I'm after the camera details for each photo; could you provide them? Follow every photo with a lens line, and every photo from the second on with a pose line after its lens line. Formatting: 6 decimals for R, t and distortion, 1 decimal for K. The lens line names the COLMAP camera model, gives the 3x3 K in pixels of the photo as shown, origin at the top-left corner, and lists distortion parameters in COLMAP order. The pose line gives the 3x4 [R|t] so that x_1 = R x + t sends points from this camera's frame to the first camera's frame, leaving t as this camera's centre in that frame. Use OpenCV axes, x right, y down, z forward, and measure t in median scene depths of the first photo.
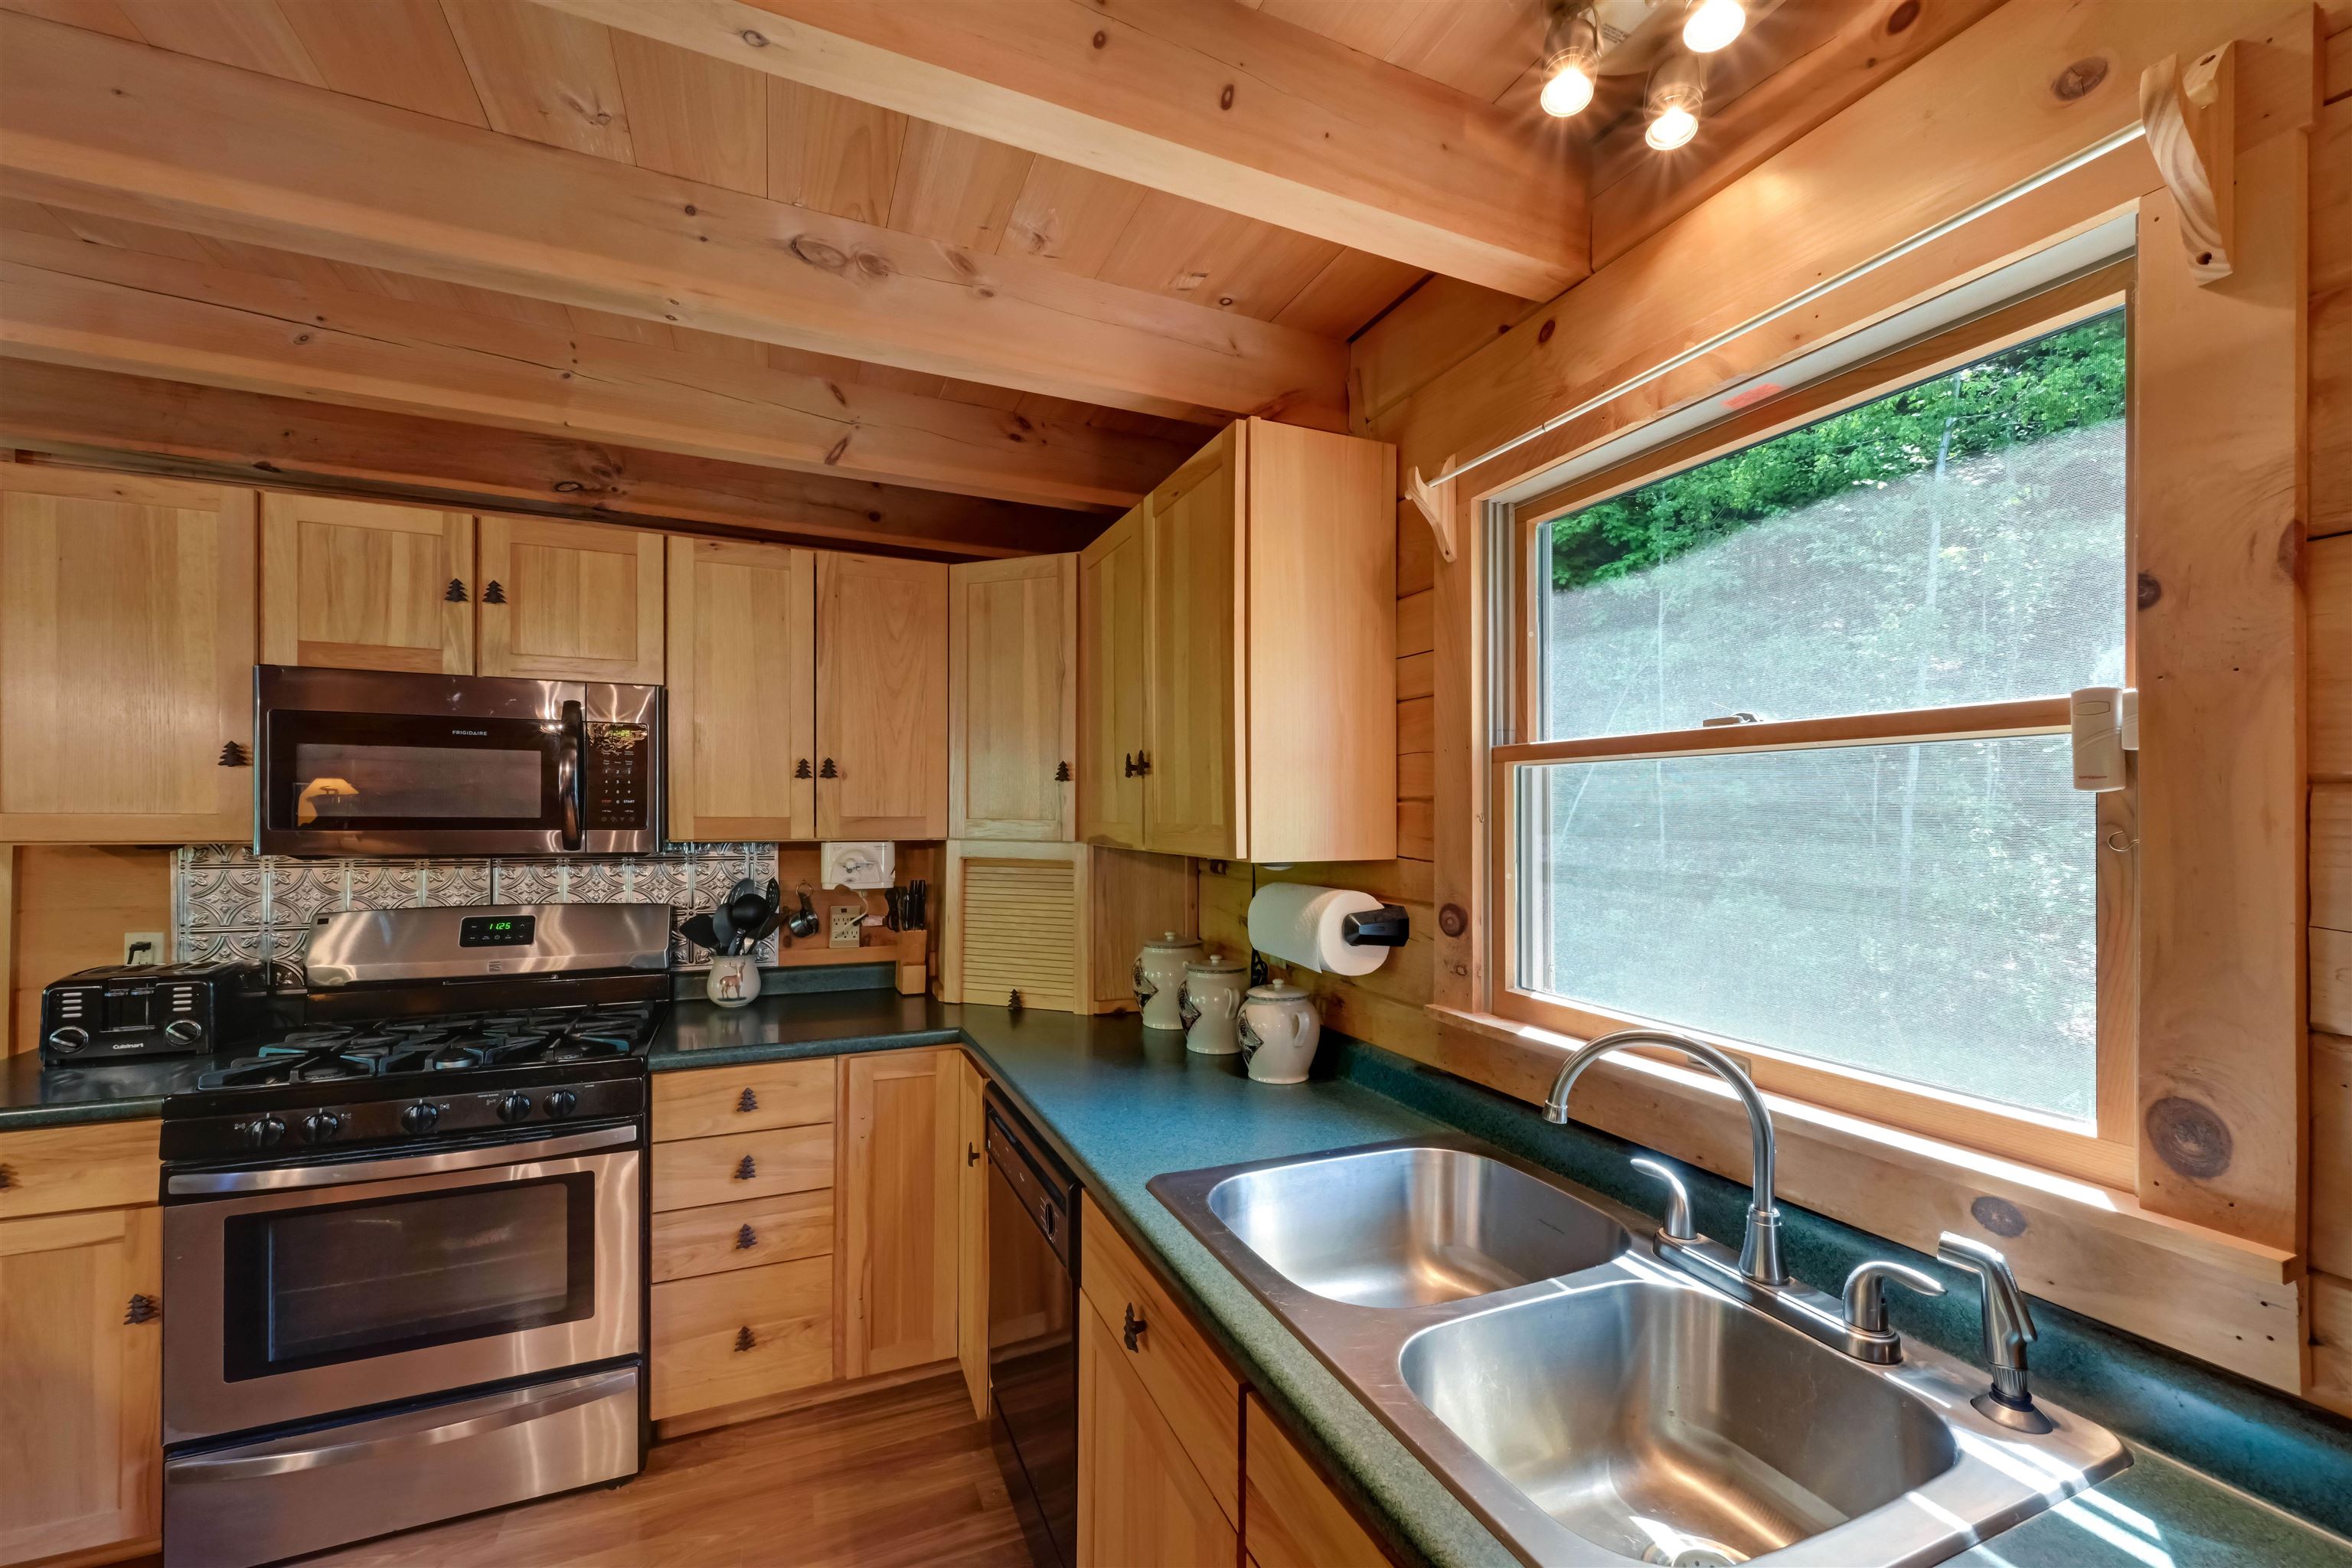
lens RADIAL K [[941.2, 0, 1178.5], [0, 941.2, 812.5], [0, 0, 1]] dist [-0.000363, 0.000059]
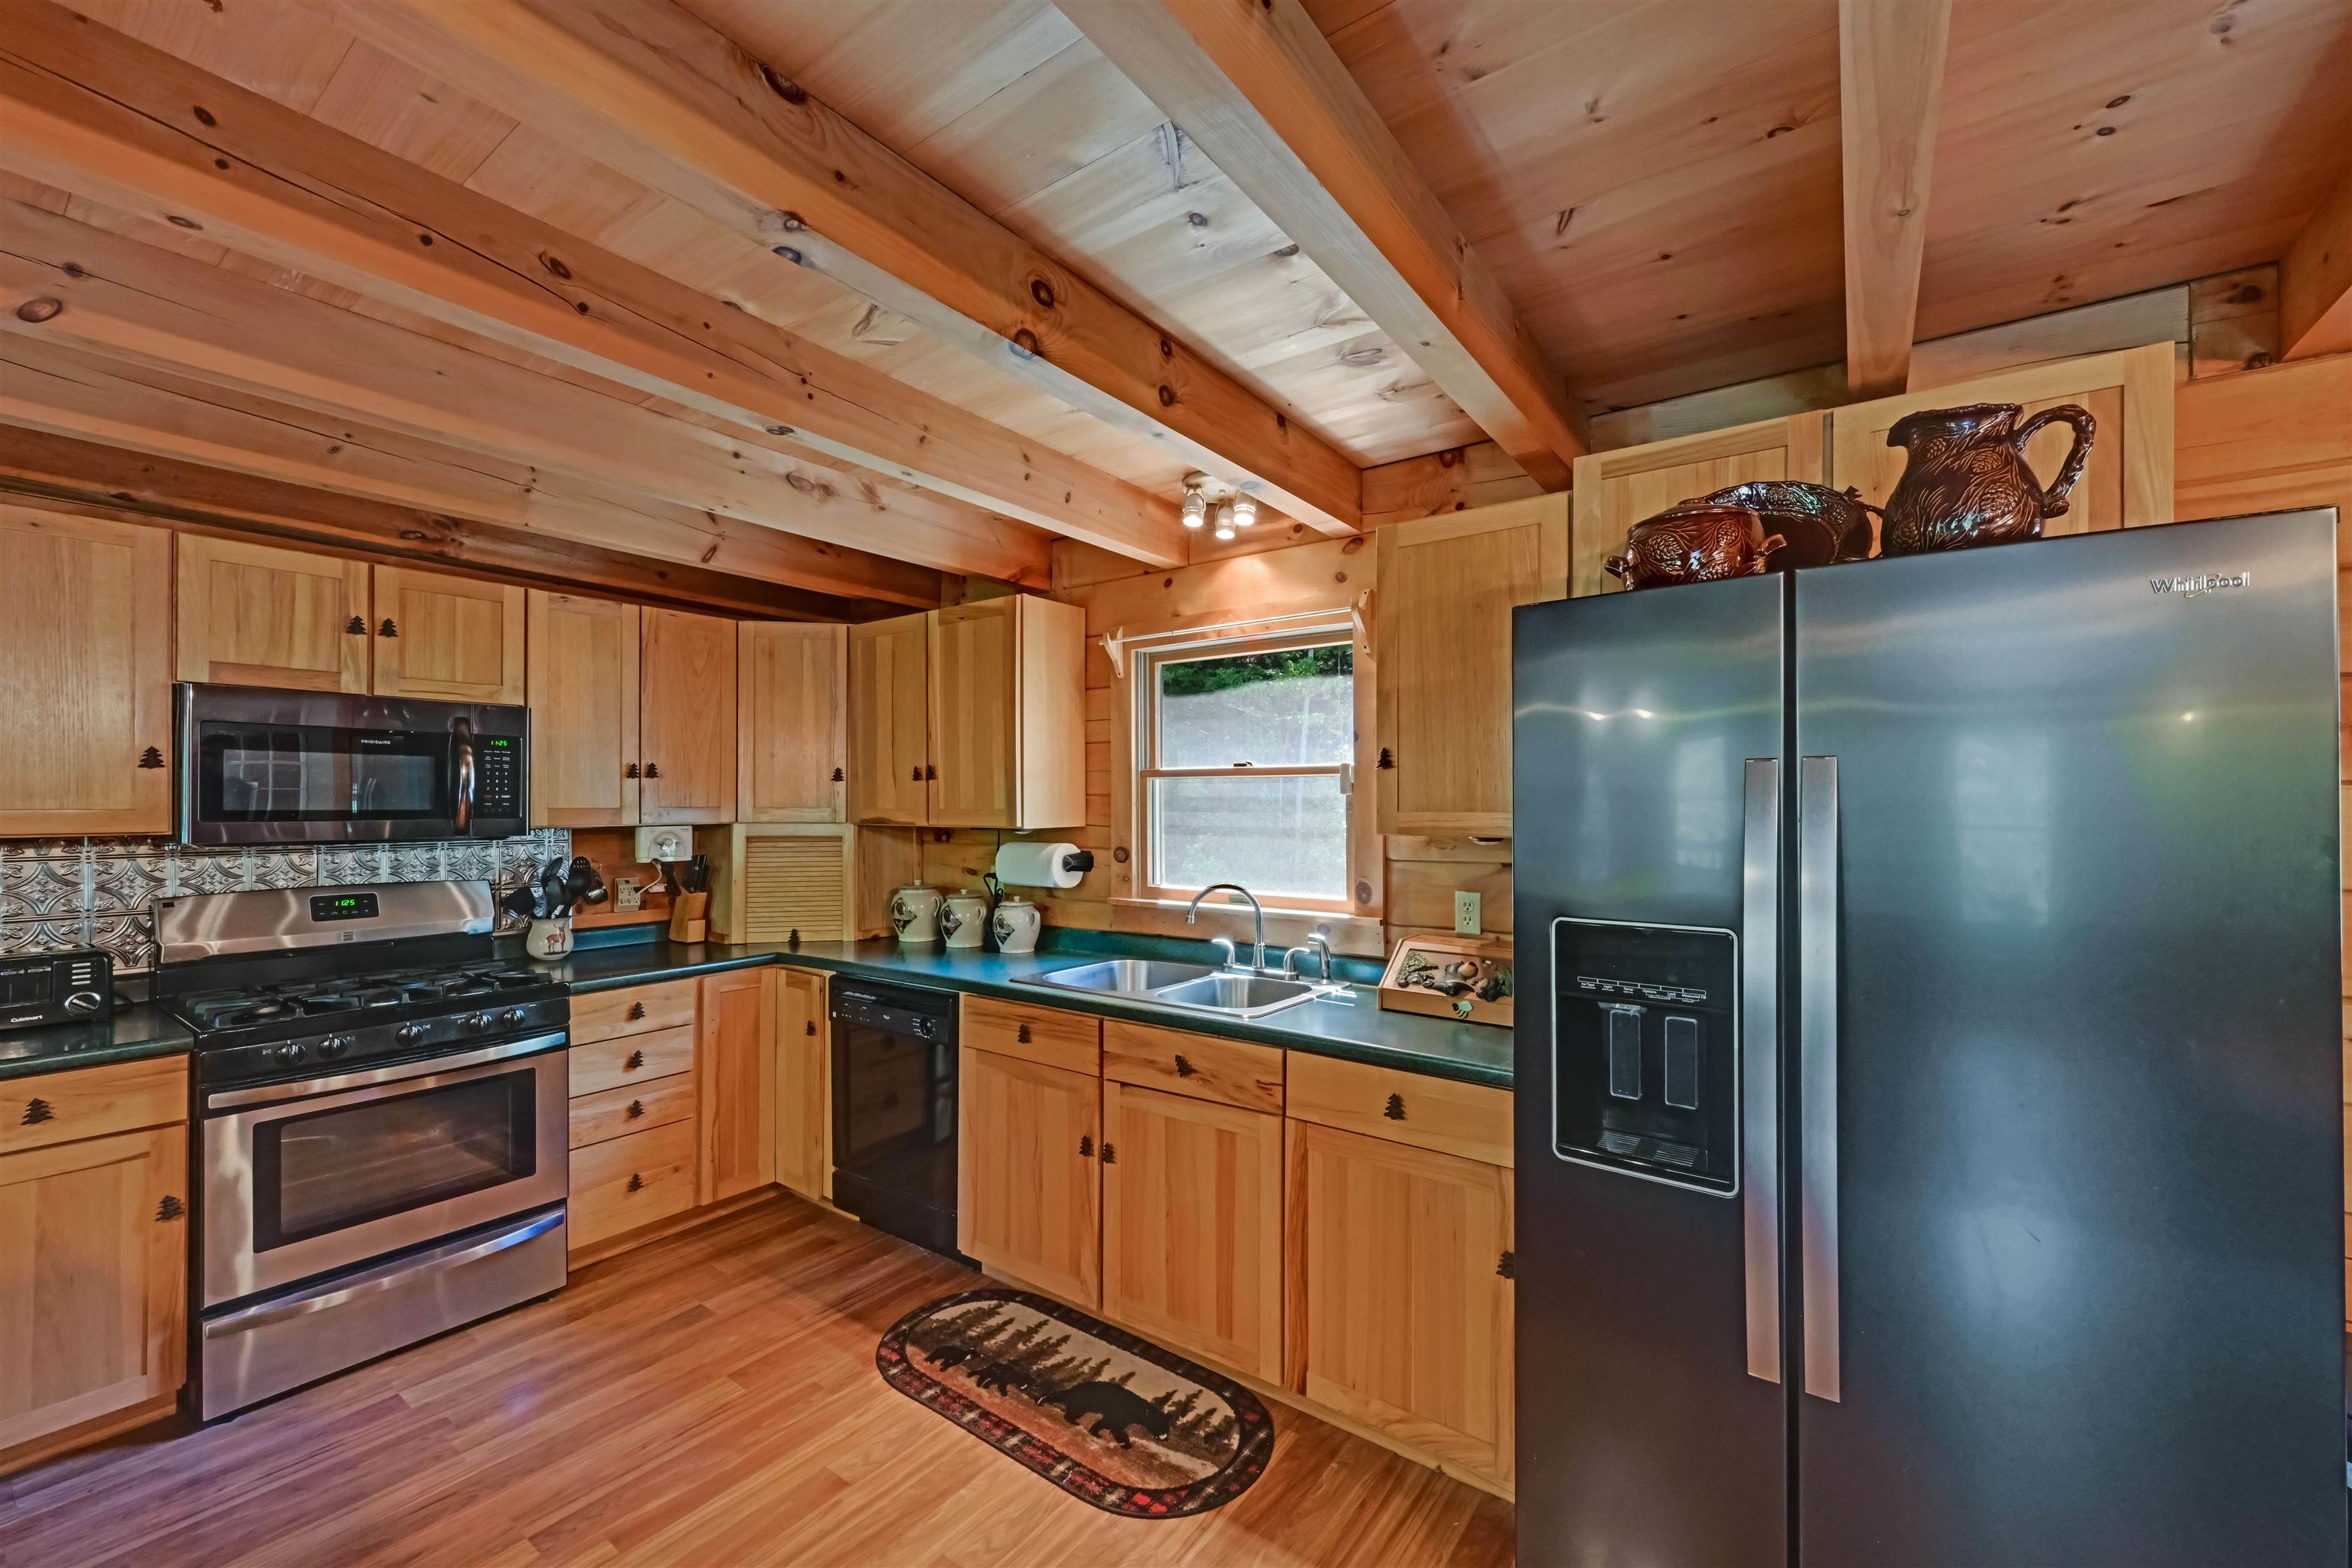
lens RADIAL K [[941.2, 0, 1180.3], [0, 941.2, 800.6], [0, 0, 1]] dist [-0.000363, 0.000059]
pose [[0.860835, -0.005667, 0.508853, -0.488305], [0.004784, 0.999984, 0.003042, -0.006062], [-0.508862, -0.000185, 0.860848, -0.627600]]
